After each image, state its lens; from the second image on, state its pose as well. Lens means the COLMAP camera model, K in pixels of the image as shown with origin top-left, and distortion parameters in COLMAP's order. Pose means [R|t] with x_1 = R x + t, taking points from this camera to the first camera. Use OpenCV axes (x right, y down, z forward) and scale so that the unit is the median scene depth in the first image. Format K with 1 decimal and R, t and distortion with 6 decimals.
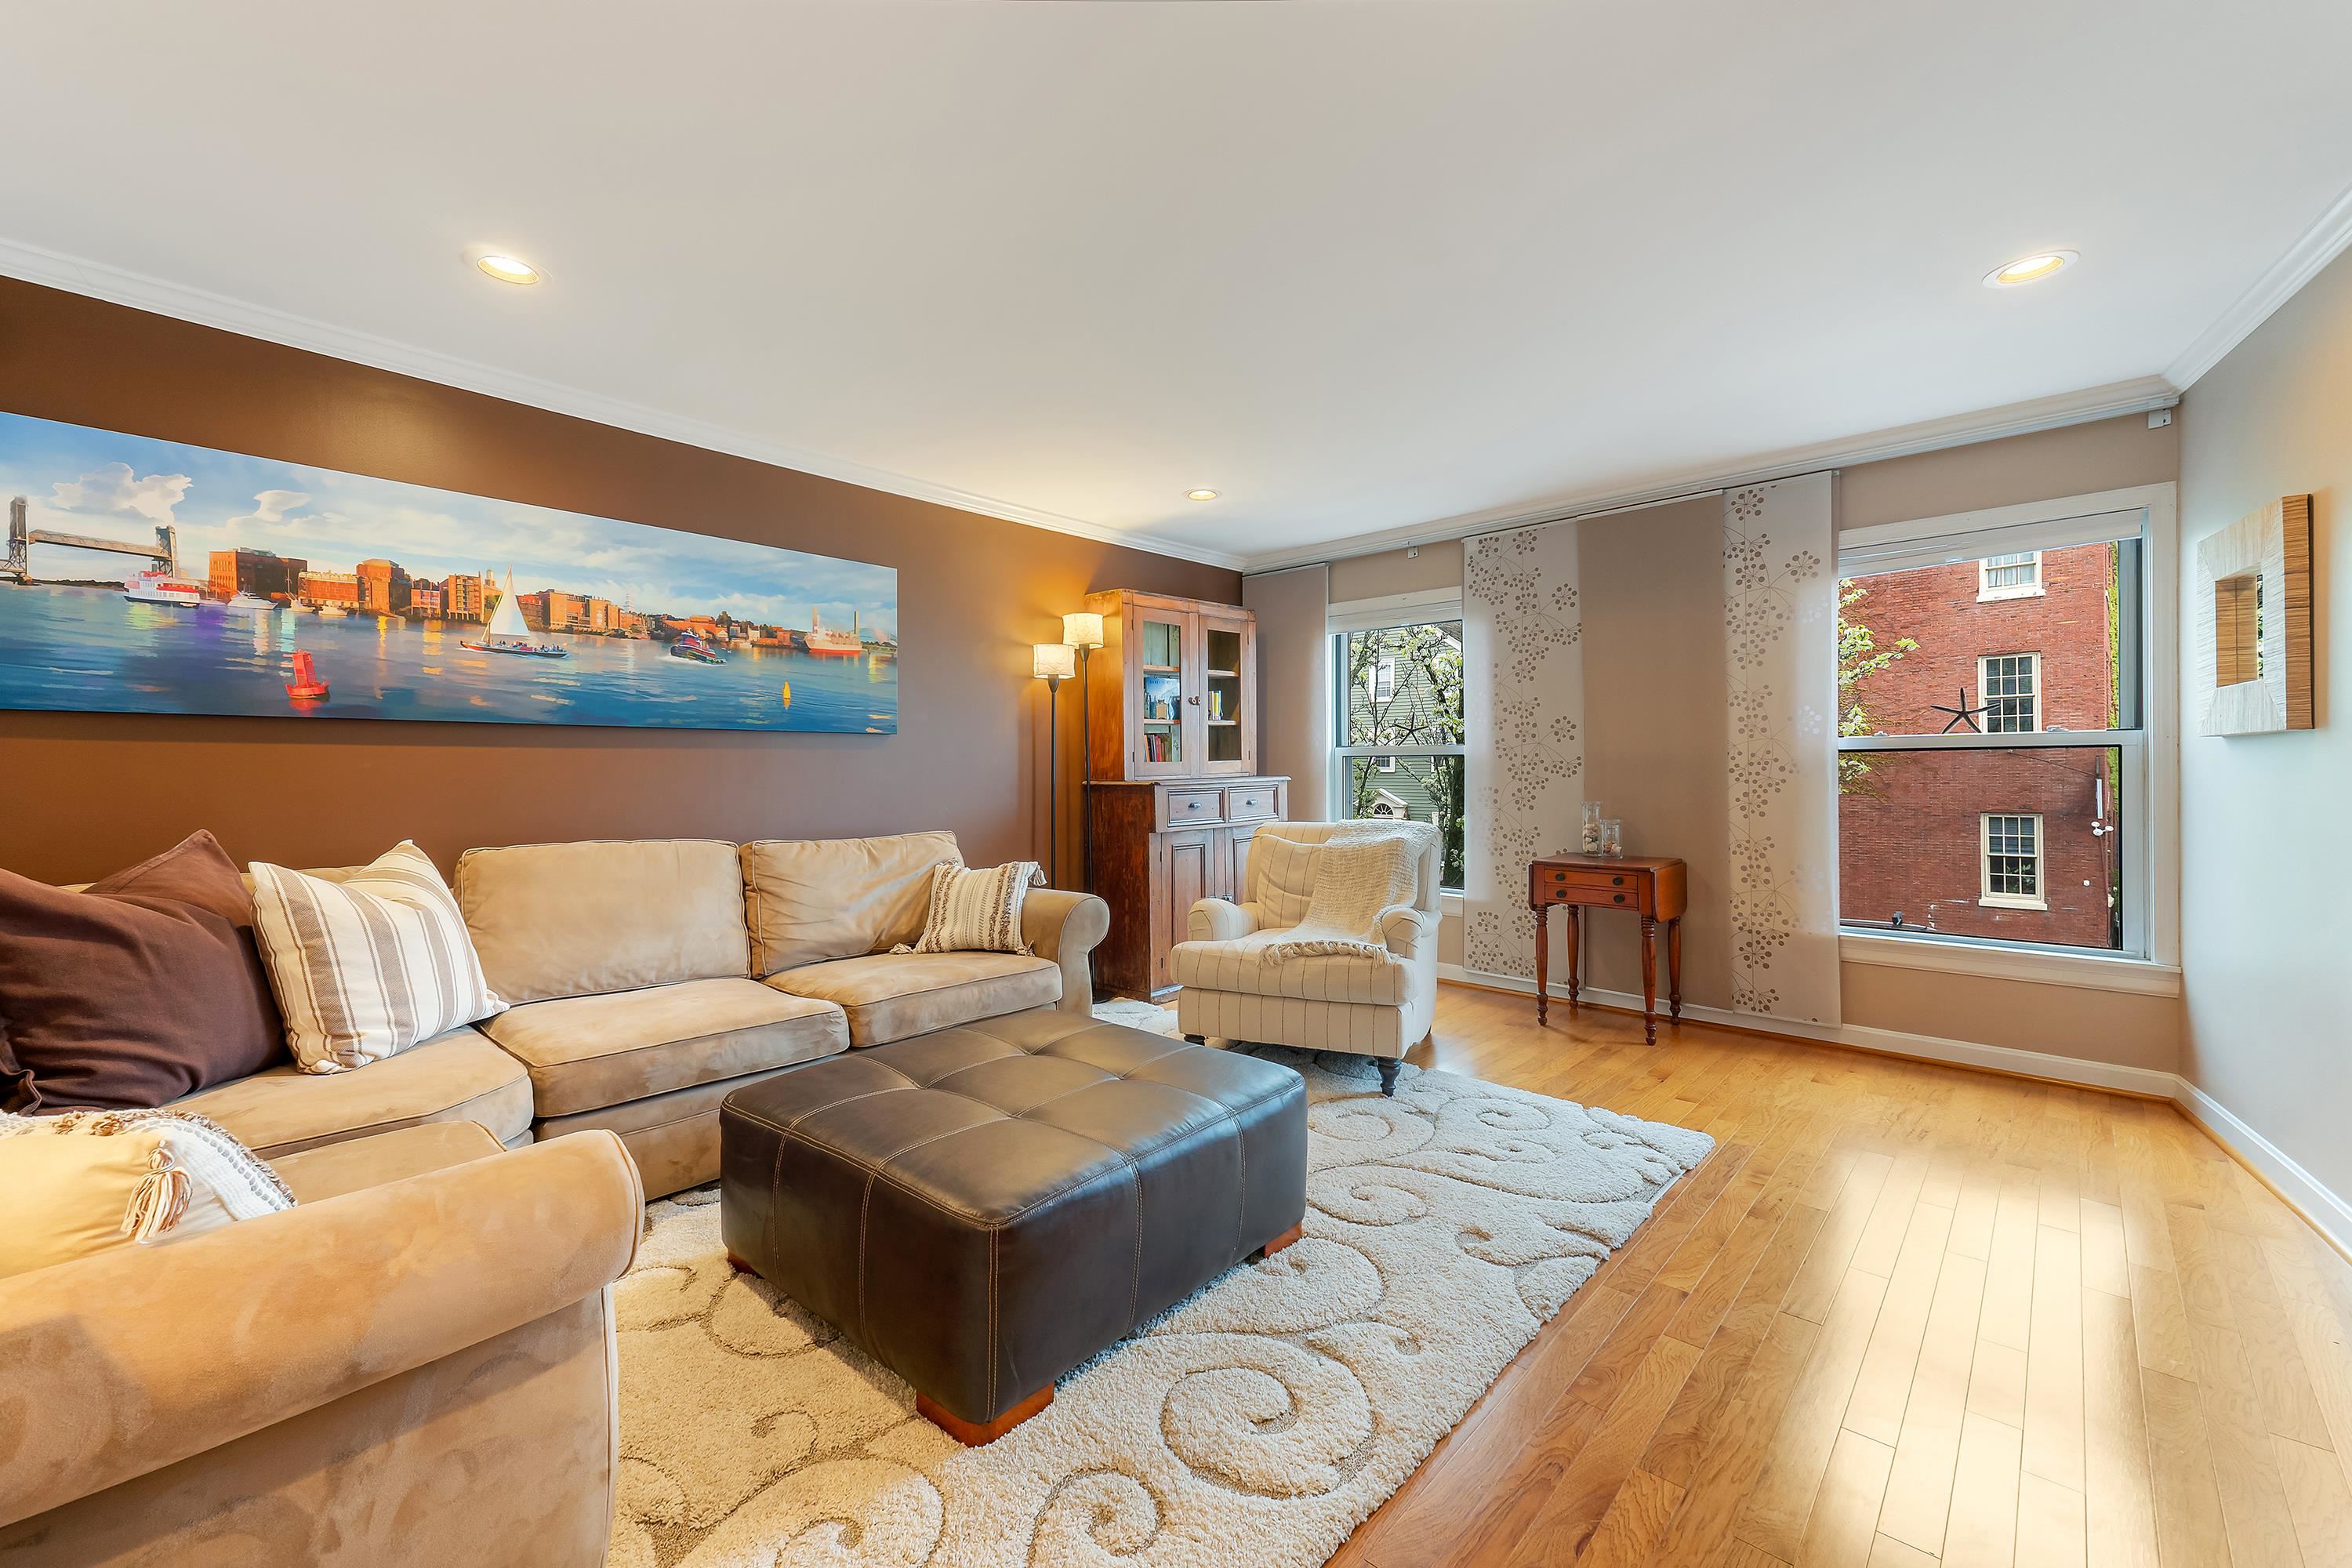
lens RADIAL K [[964.9, 0, 1182.7], [0, 964.9, 773.1], [0, 0, 1]] dist [0.019124, -0.000475]
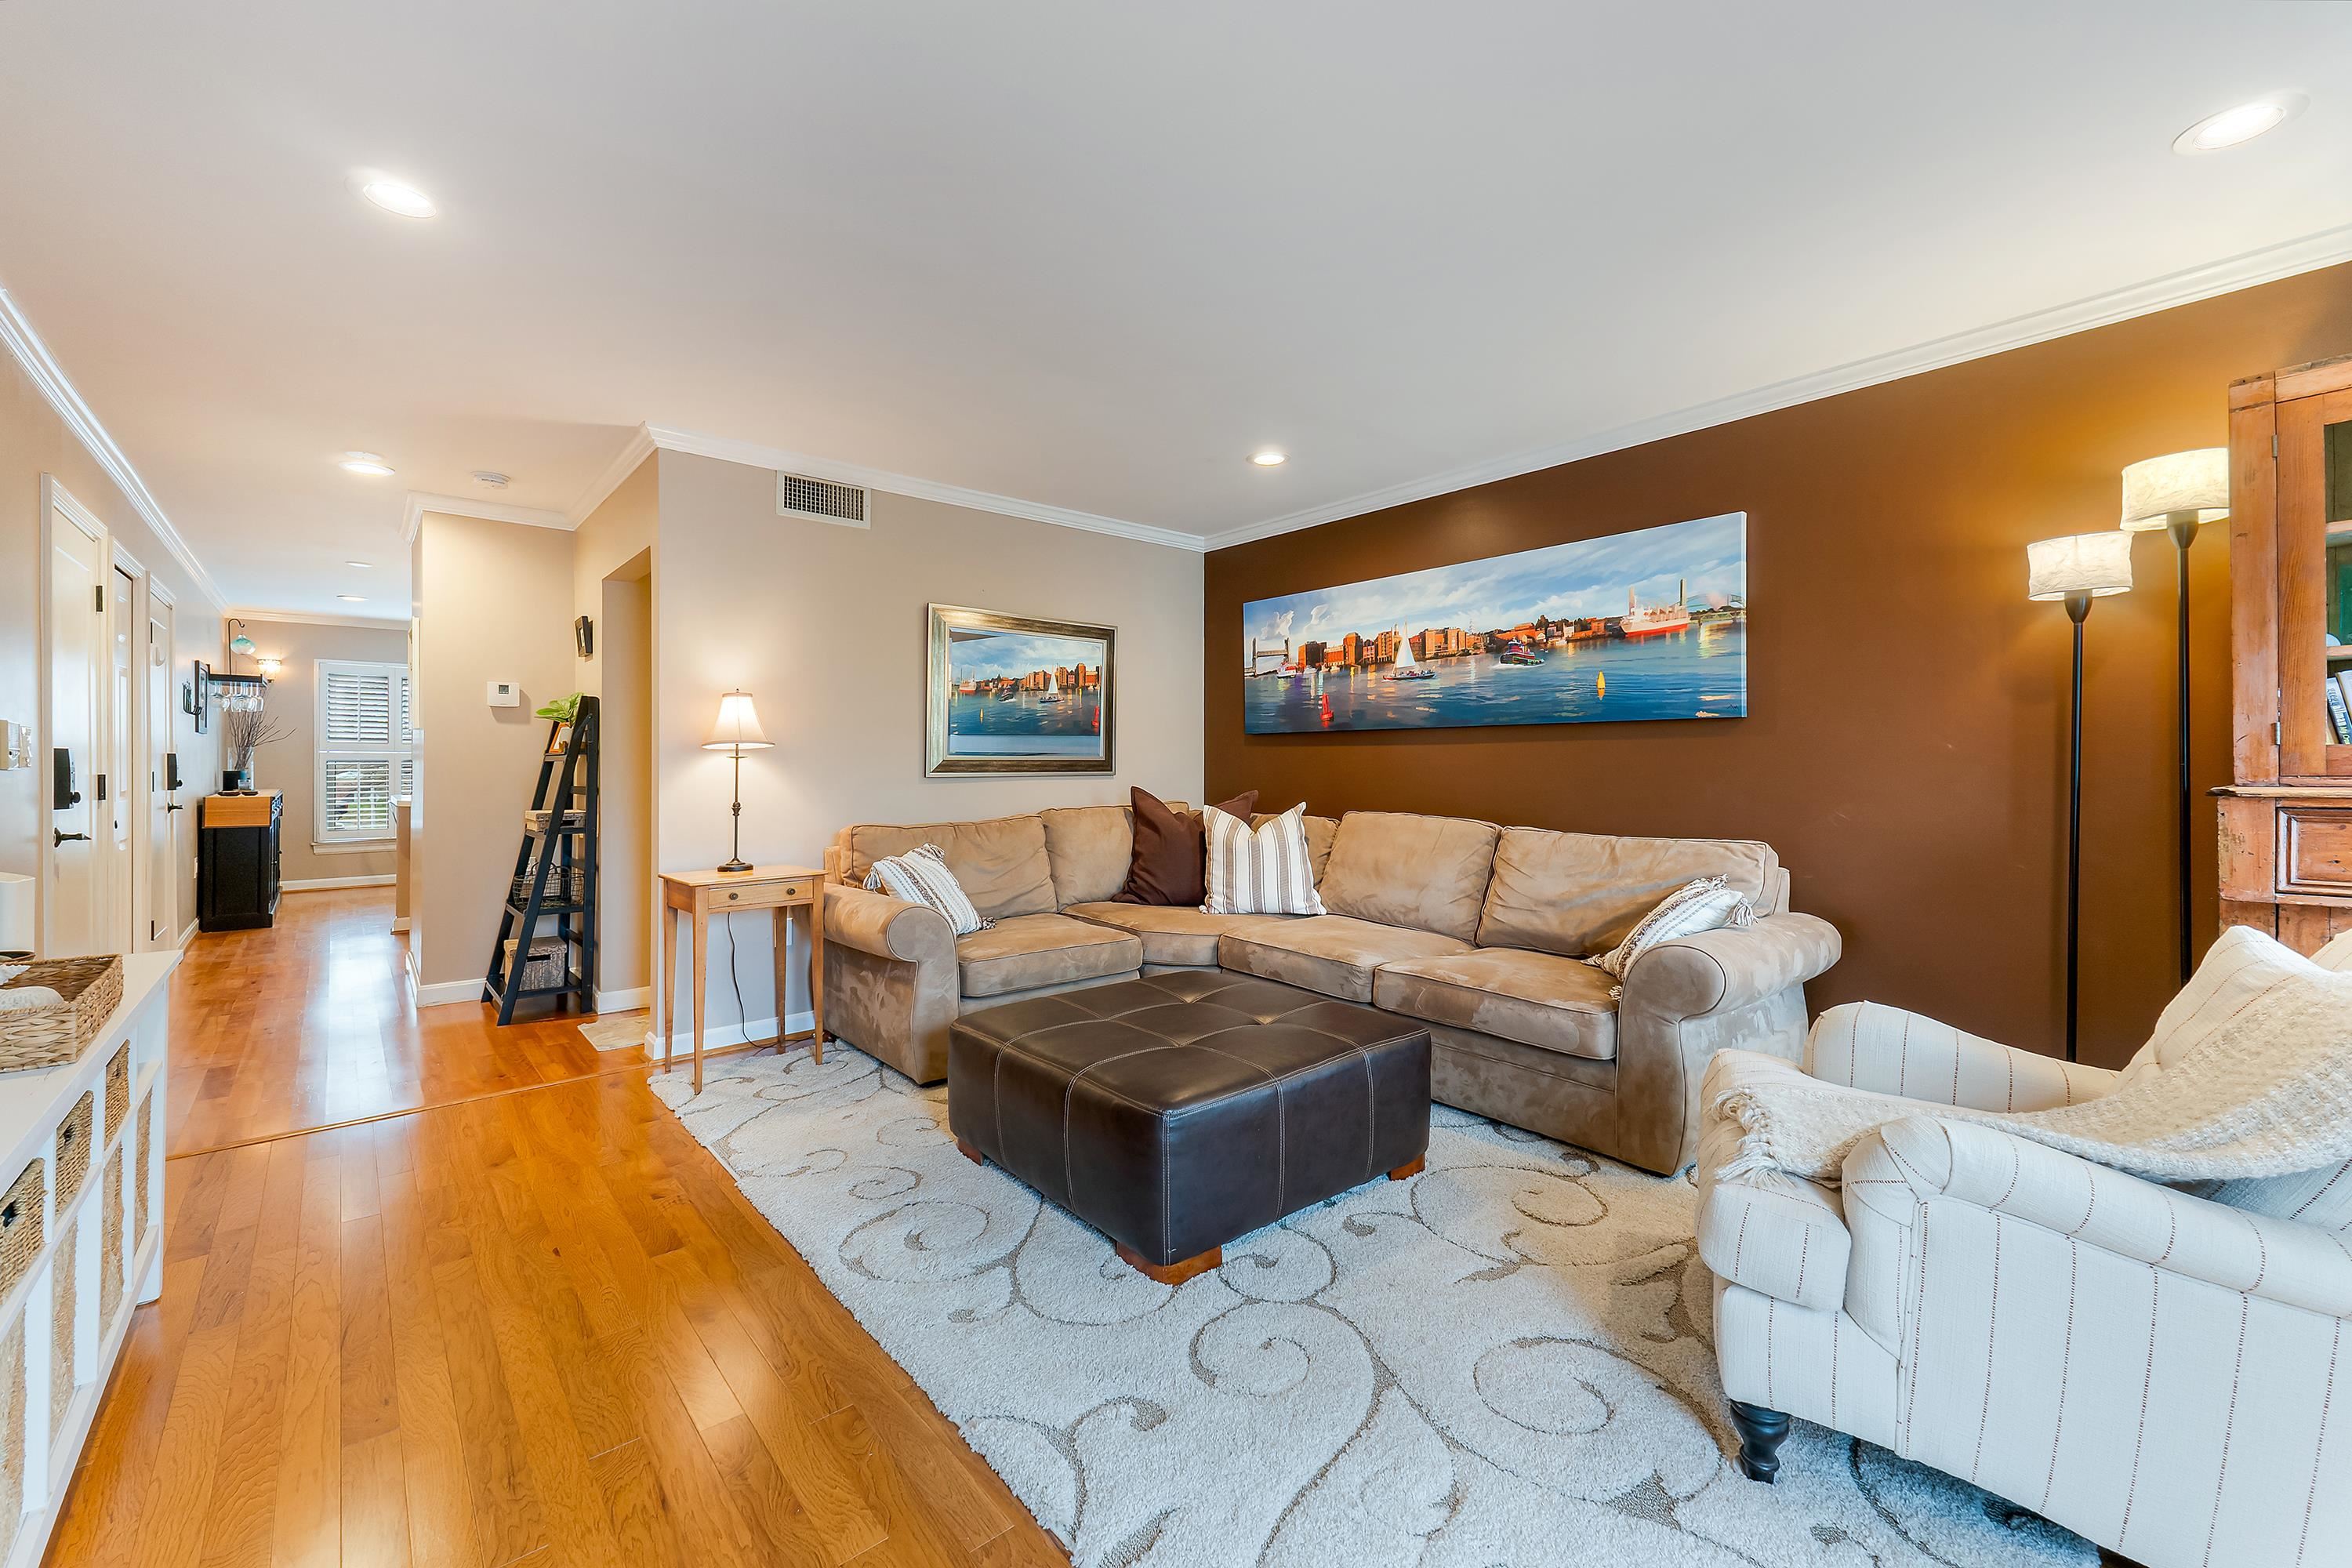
lens RADIAL K [[964.9, 0, 1169.2], [0, 964.9, 766.1], [0, 0, 1]] dist [0.019124, -0.000475]
pose [[-0.139767, 0.012658, -0.990103, 0.743036], [0.003430, 0.999918, 0.012299, -0.013555], [0.990178, -0.001678, -0.139800, 0.822257]]
